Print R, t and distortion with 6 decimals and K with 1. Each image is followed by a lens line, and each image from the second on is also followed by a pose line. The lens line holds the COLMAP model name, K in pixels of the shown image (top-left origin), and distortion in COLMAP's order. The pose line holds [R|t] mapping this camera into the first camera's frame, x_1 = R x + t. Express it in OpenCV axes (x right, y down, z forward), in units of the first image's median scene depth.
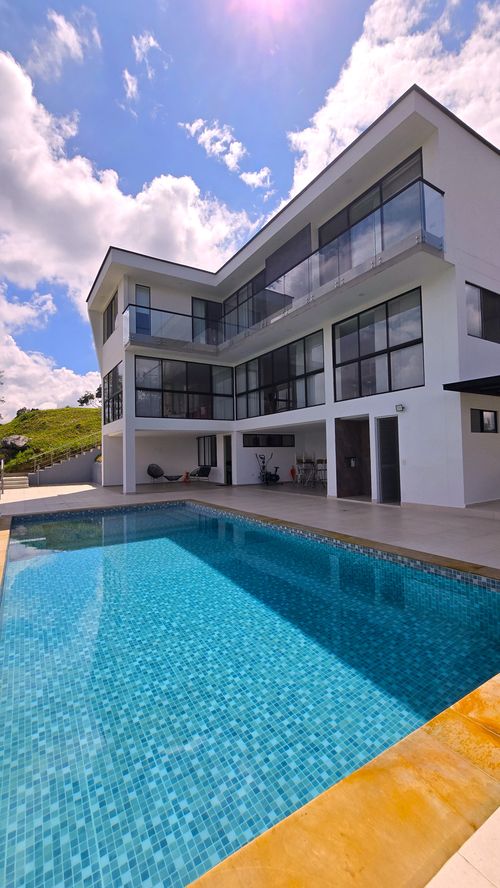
lens RADIAL K [[363.4, 0, 248.9], [0, 363.4, 445.5], [0, 0, 1]] dist [0.000962, 0.000588]
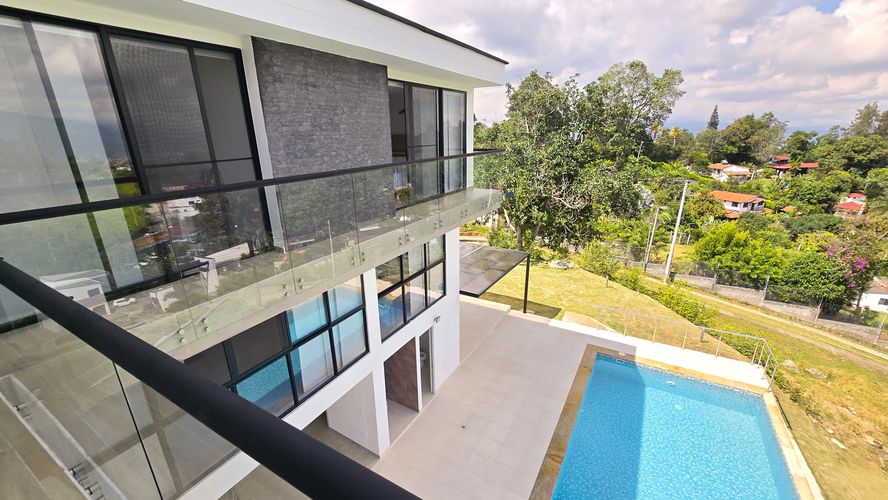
lens RADIAL K [[363.4, 0, 443.4], [0, 363.4, 249.7], [0, 0, 1]] dist [0.000962, 0.000588]
pose [[-0.460649, -0.248409, 0.852113, -0.464382], [0.015623, 0.957620, 0.287612, -0.603342], [-0.887445, 0.145800, -0.437246, 1.374913]]
